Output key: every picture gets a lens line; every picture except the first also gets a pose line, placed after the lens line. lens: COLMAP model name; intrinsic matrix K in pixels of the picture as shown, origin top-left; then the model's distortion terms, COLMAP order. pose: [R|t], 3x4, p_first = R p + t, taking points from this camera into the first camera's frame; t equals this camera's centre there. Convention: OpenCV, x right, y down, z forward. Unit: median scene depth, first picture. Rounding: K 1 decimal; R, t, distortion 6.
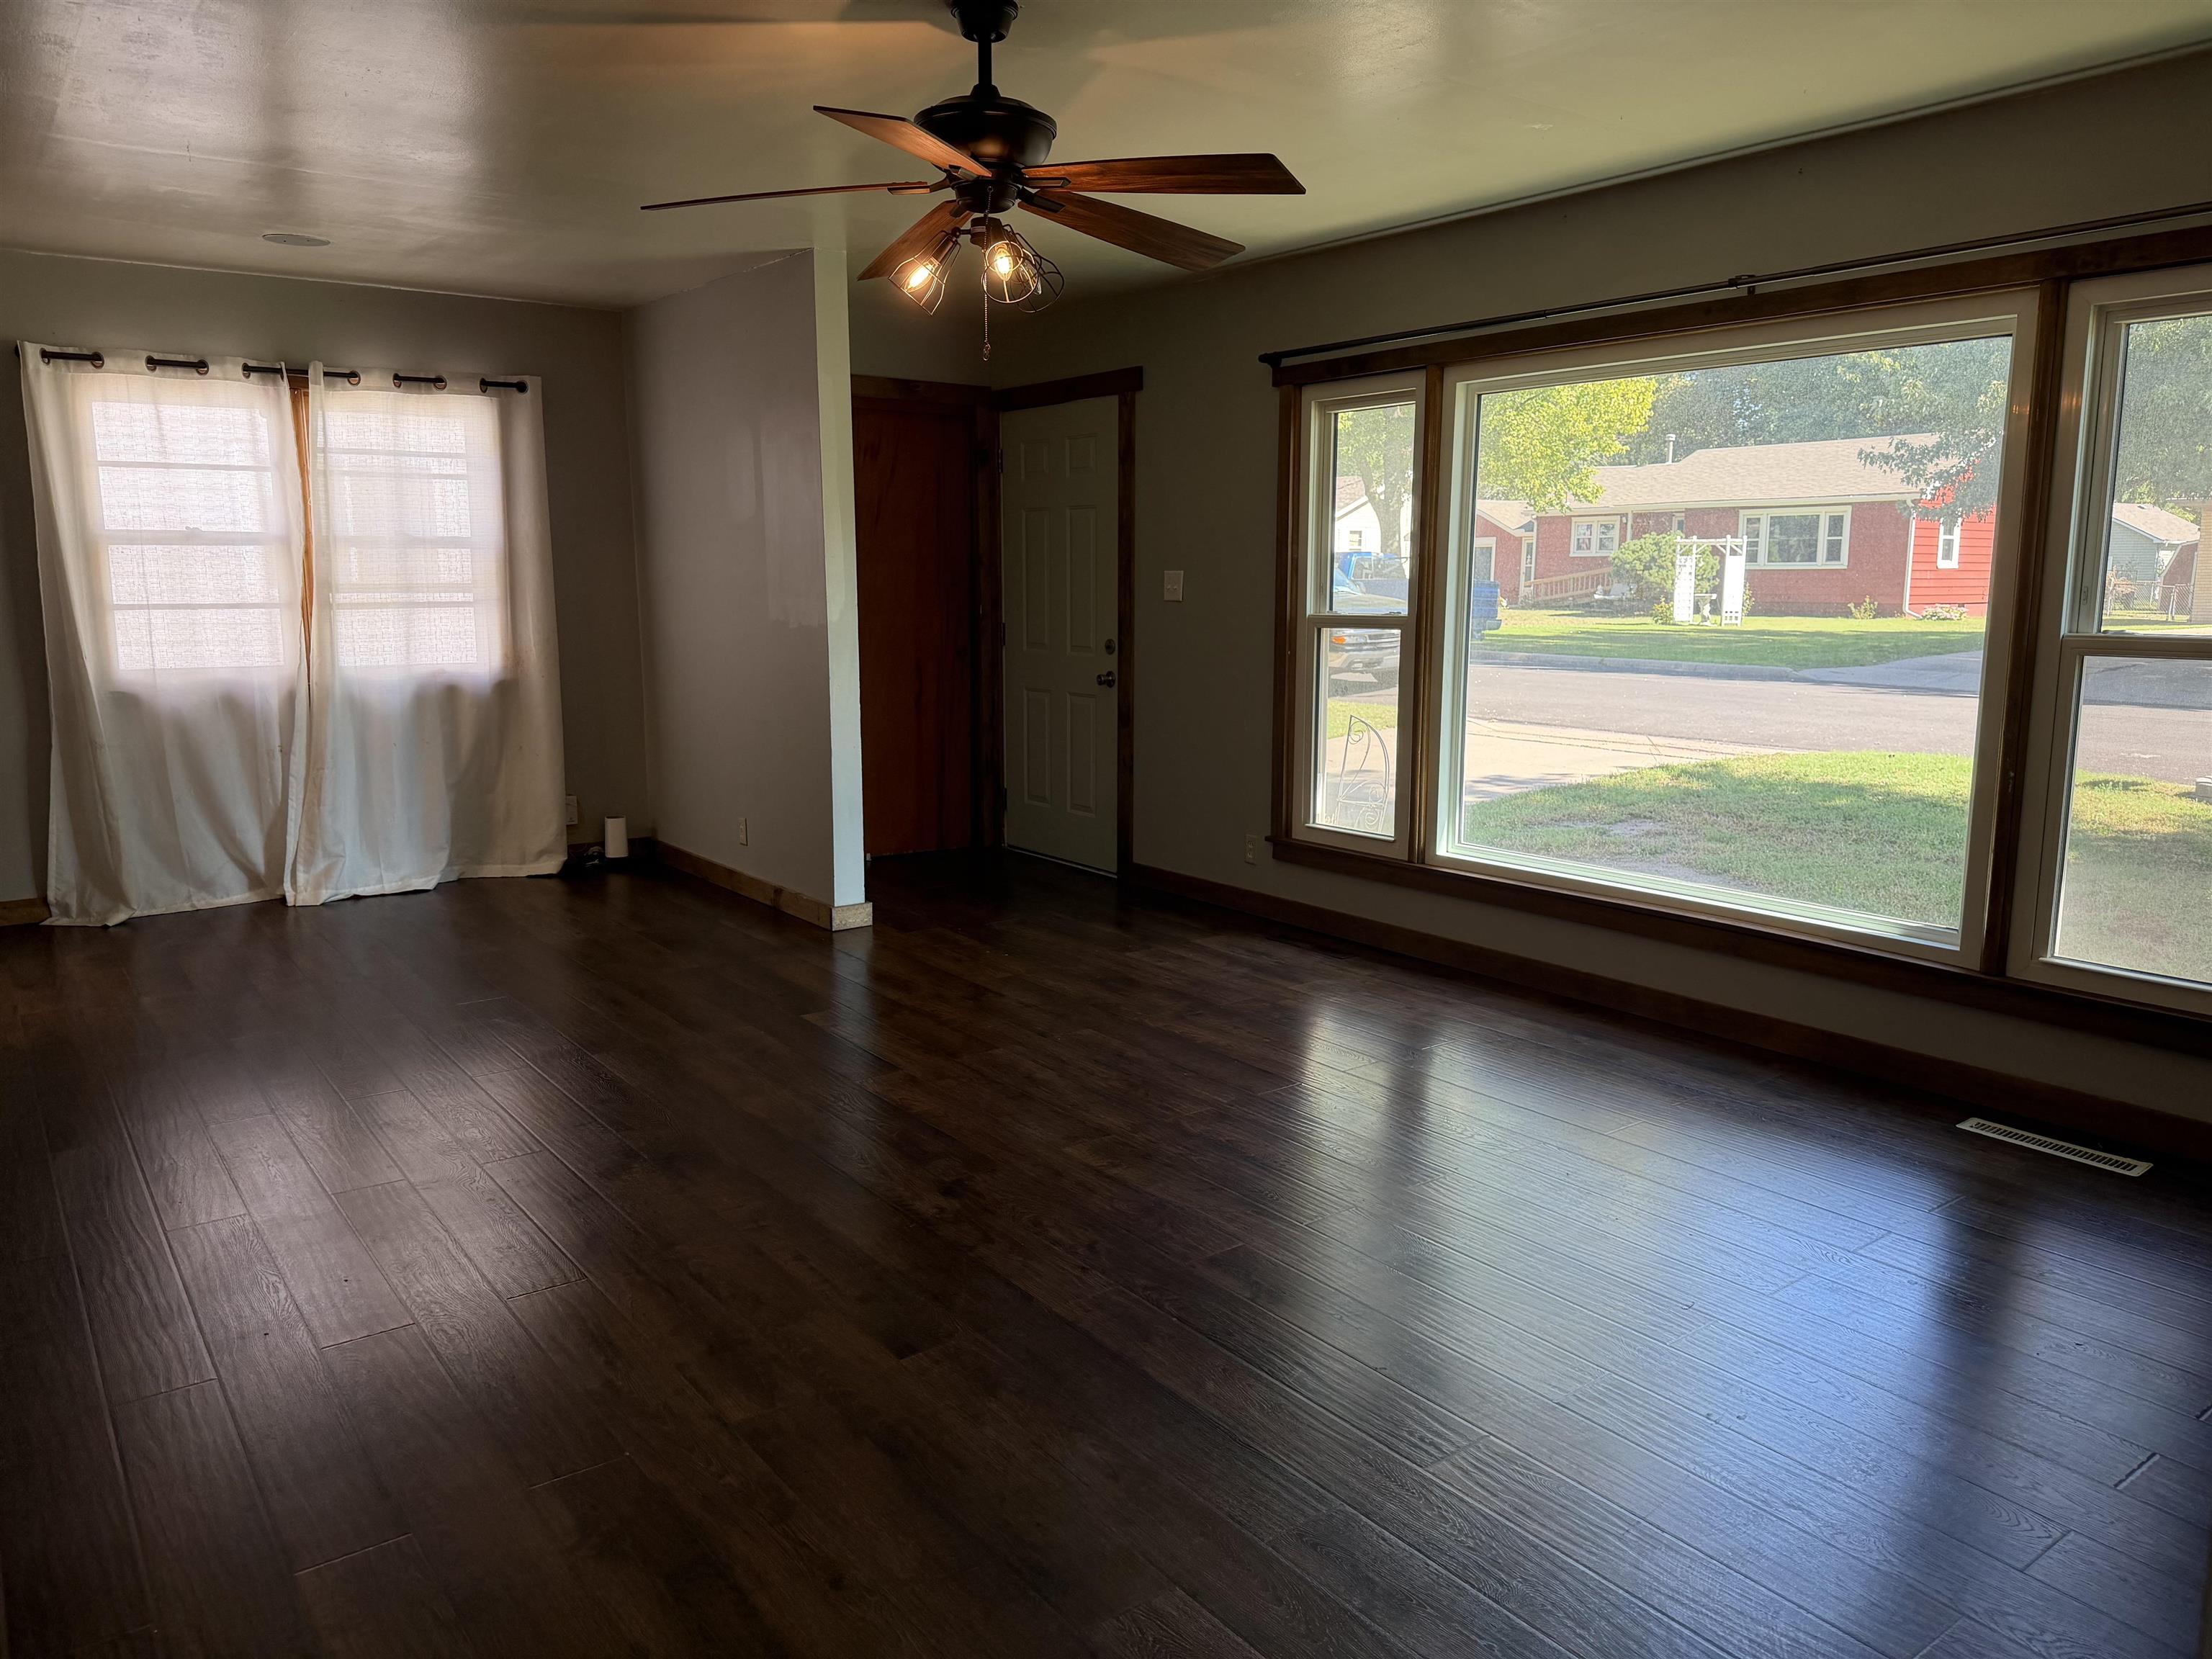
lens RADIAL K [[1604.4, 0, 1109.1], [0, 1604.4, 832.5], [0, 0, 1]] dist [0.048547, -0.028865]
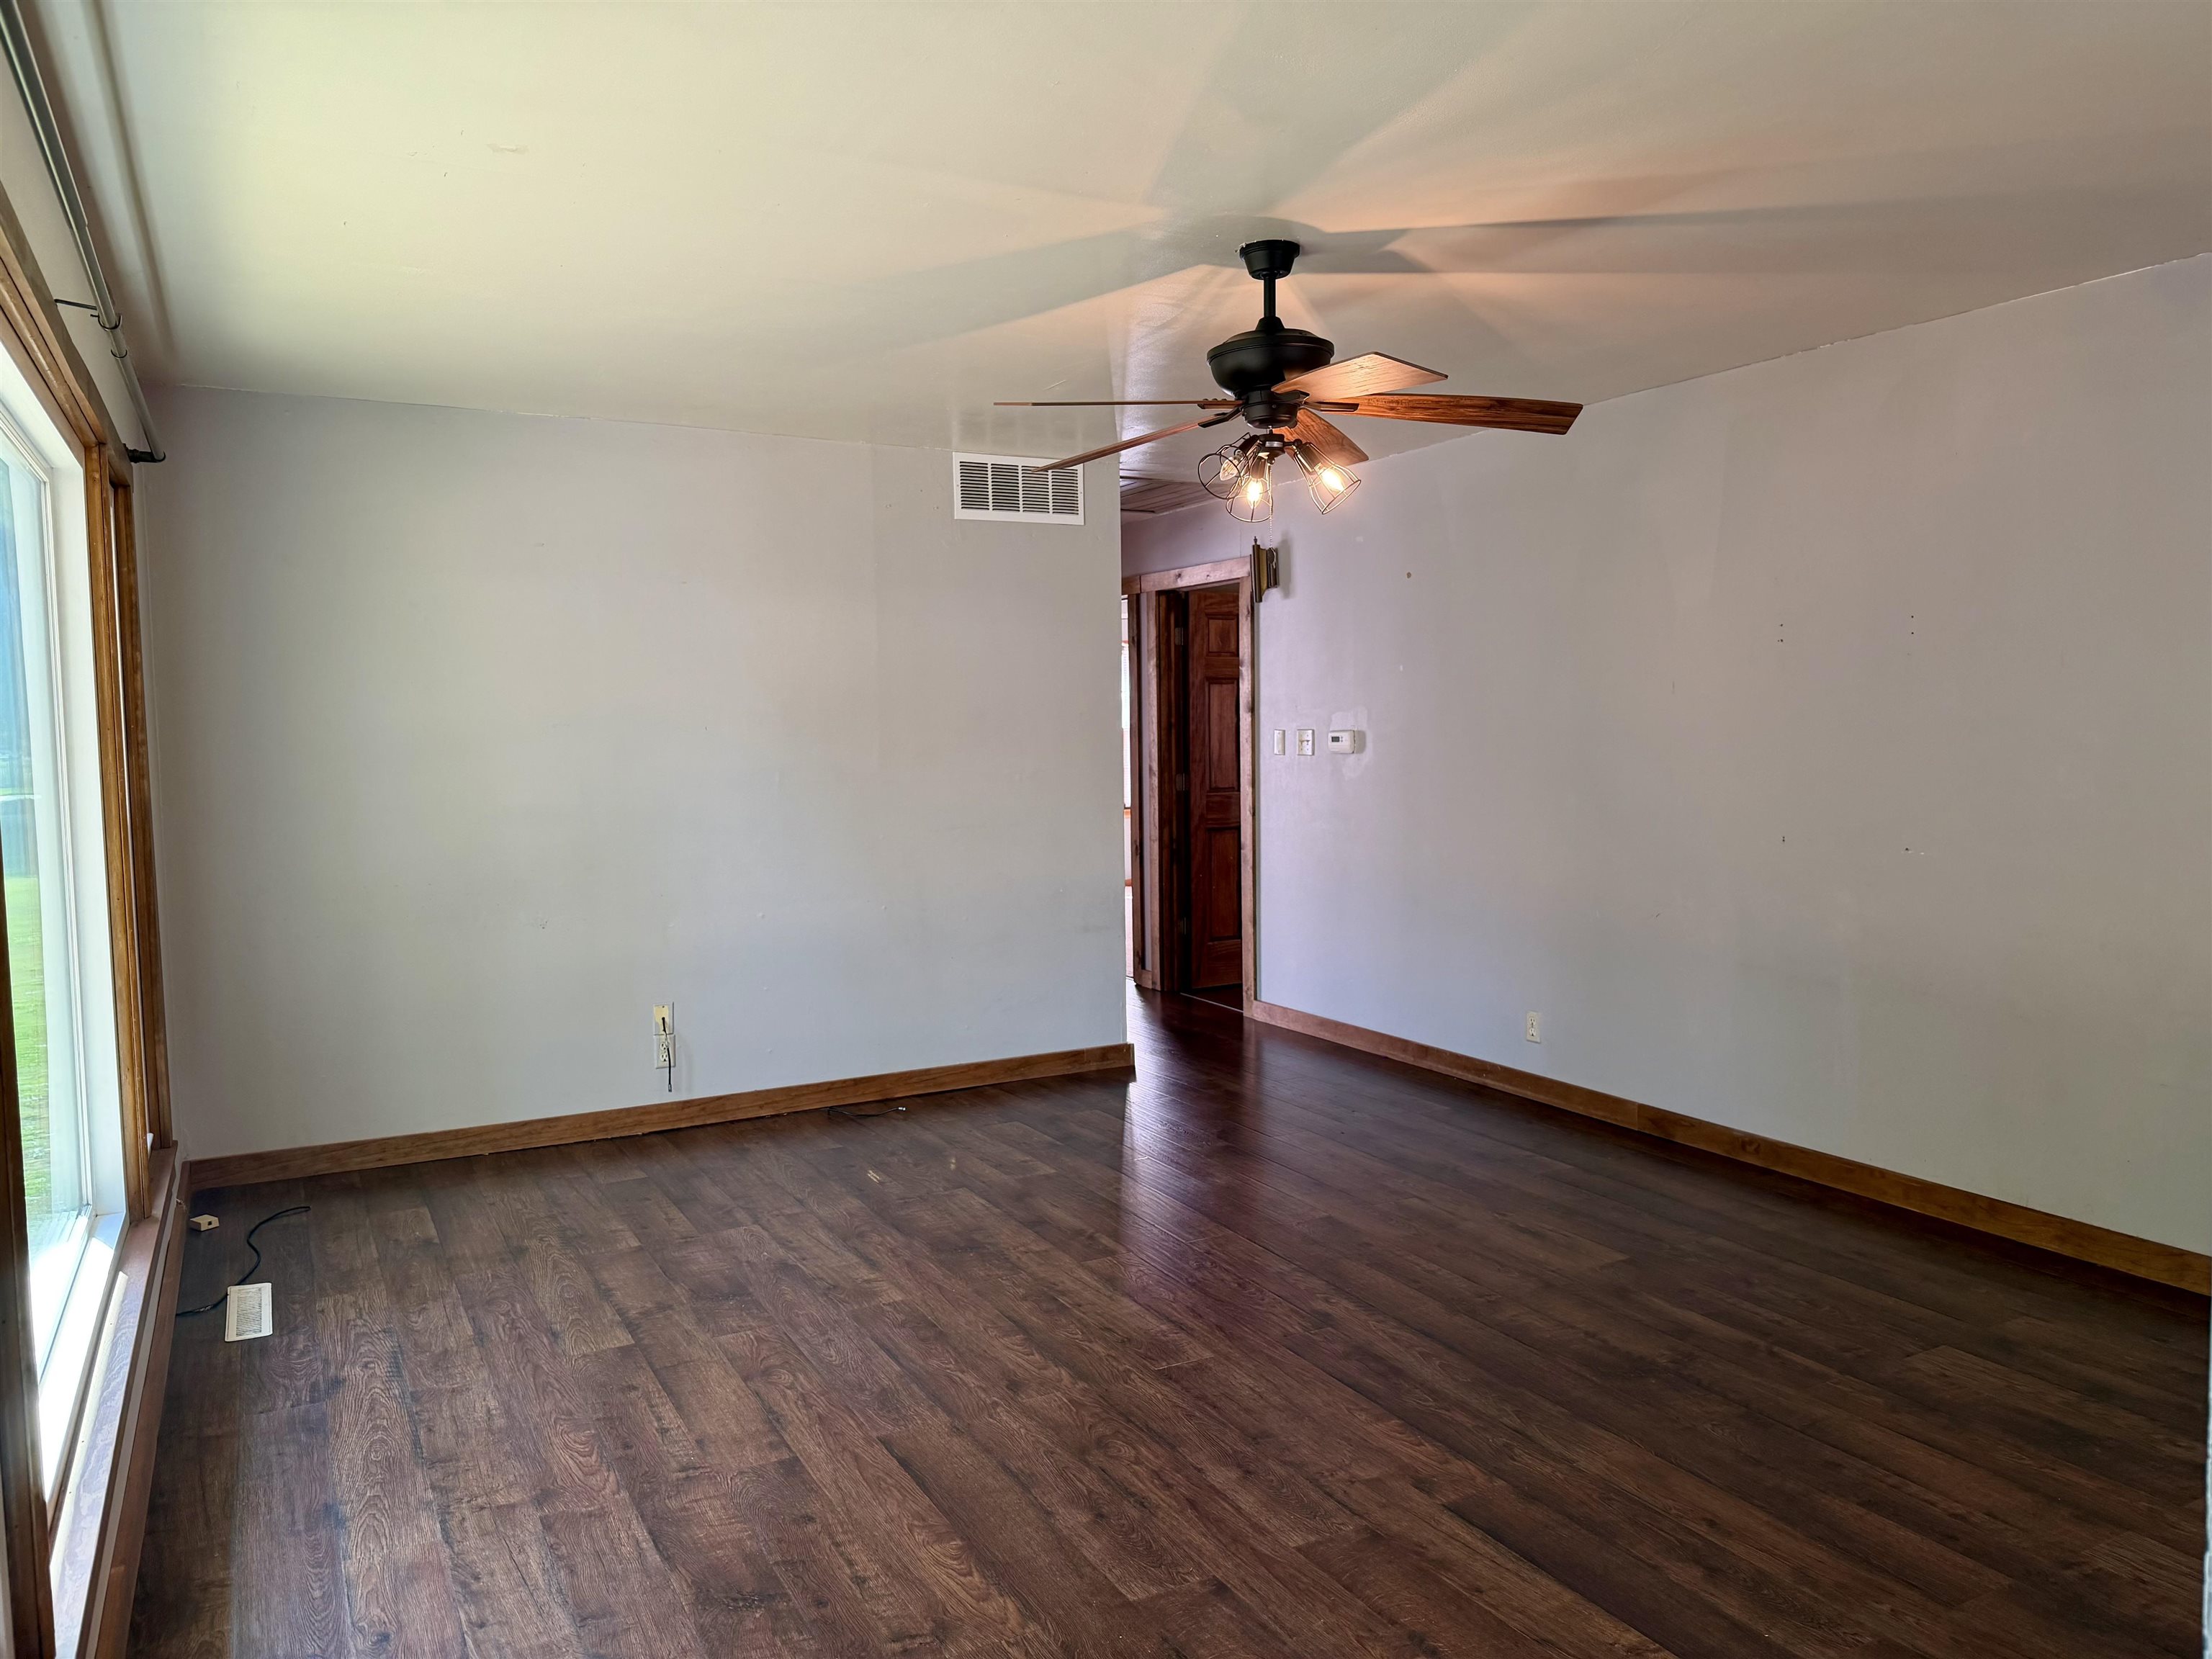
lens RADIAL K [[1604.4, 0, 1106.2], [0, 1604.4, 830.7], [0, 0, 1]] dist [0.048547, -0.028865]
pose [[-0.989744, 0.005750, 0.142736, -0.069670], [0.037694, 0.974289, 0.222126, -0.208435], [-0.137789, 0.225228, -0.964514, 1.242341]]
